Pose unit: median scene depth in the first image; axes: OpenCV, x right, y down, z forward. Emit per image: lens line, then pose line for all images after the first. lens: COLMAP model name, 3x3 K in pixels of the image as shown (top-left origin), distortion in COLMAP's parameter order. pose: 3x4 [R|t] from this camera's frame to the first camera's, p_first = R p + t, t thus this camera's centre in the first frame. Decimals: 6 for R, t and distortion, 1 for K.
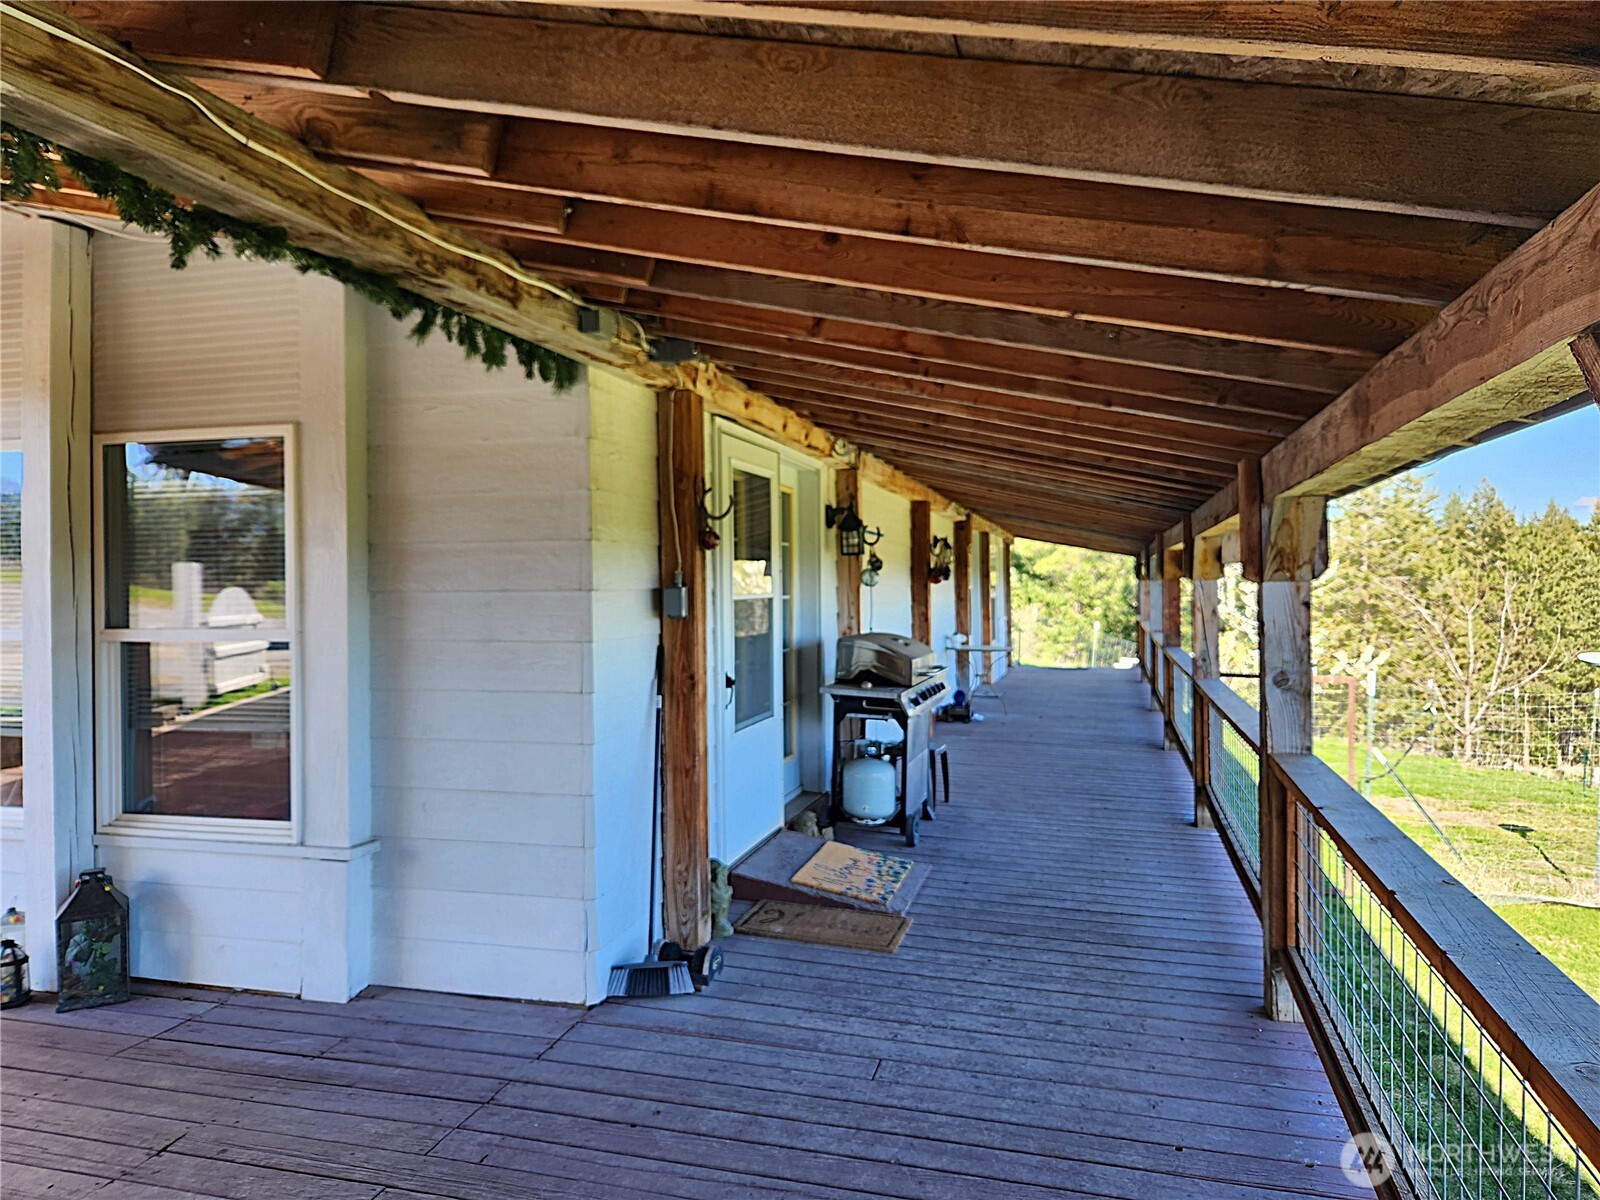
lens RADIAL K [[1100.0, 0, 800.0], [0, 1100.0, 600.0], [0, 0, 1]] dist [0.078438, -0.073134]
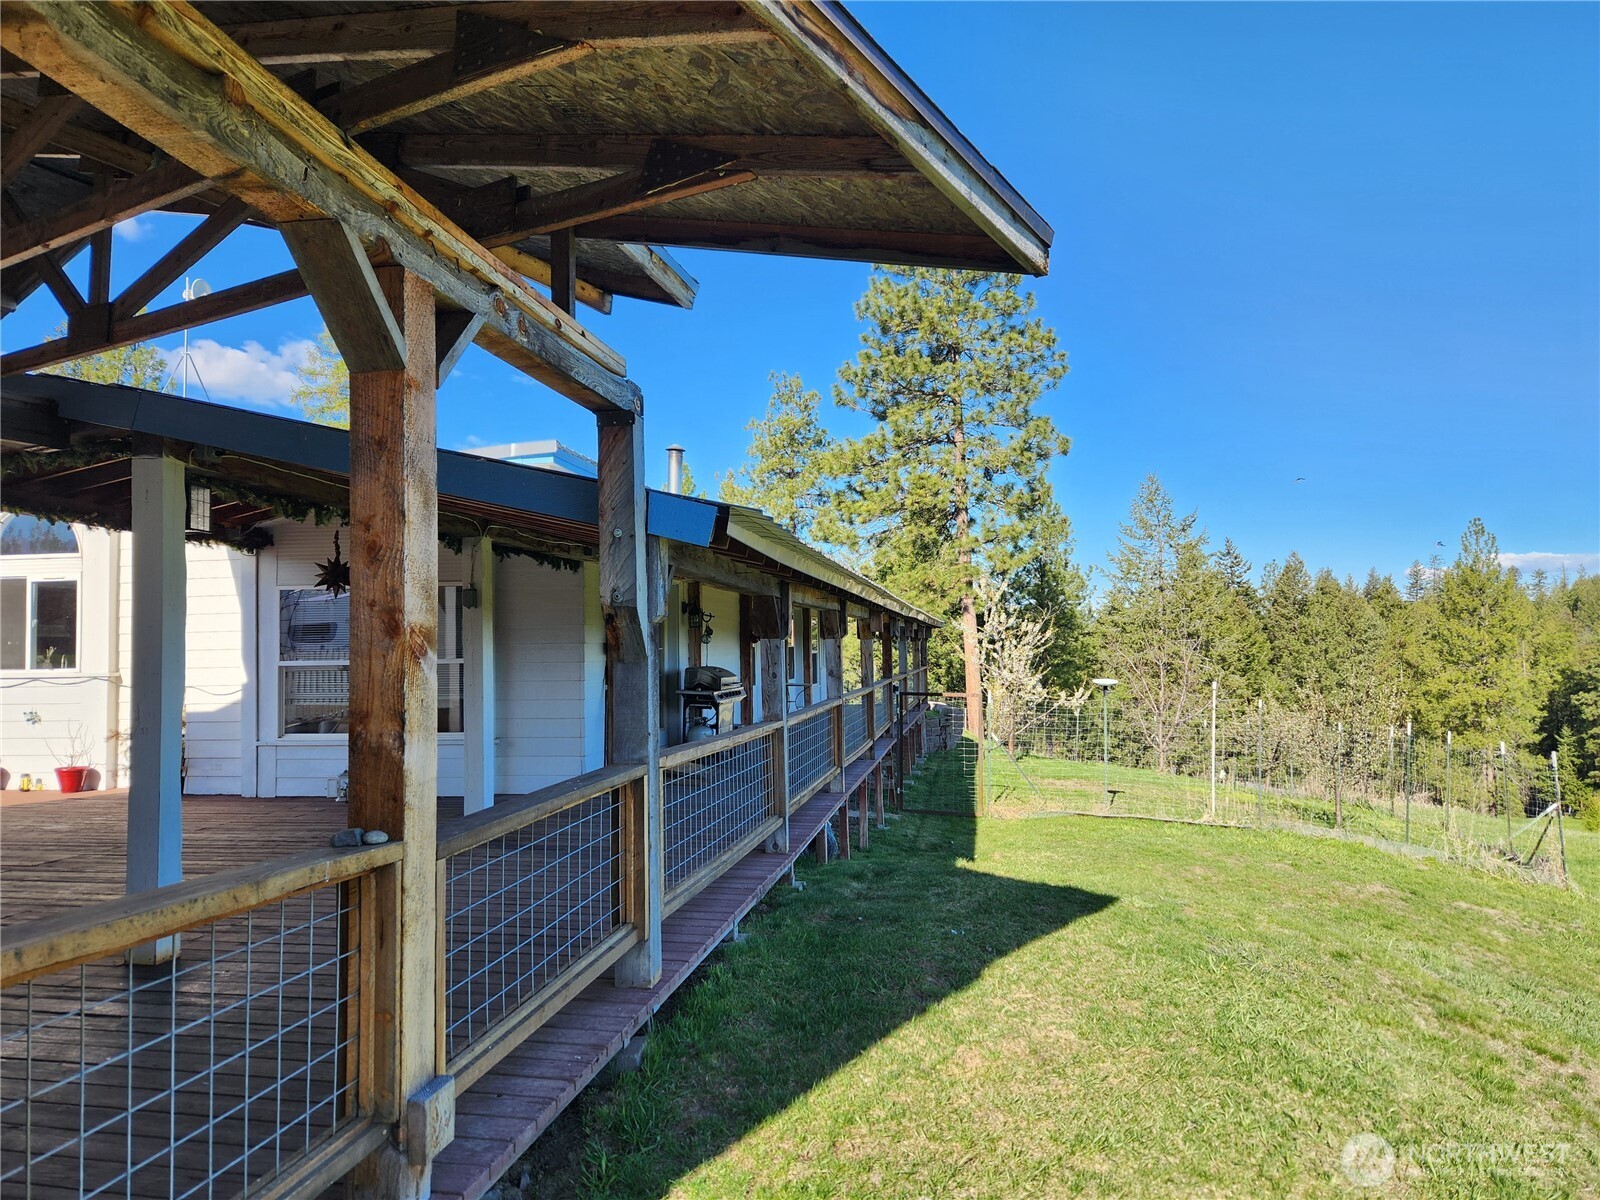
lens RADIAL K [[1100.0, 0, 800.0], [0, 1100.0, 600.0], [0, 0, 1]] dist [0.078438, -0.073134]
pose [[0.995566, -0.000897, 0.094062, 0.046353], [0.006422, 0.998269, -0.058459, 0.025594], [-0.093847, 0.058804, 0.993848, -0.938614]]
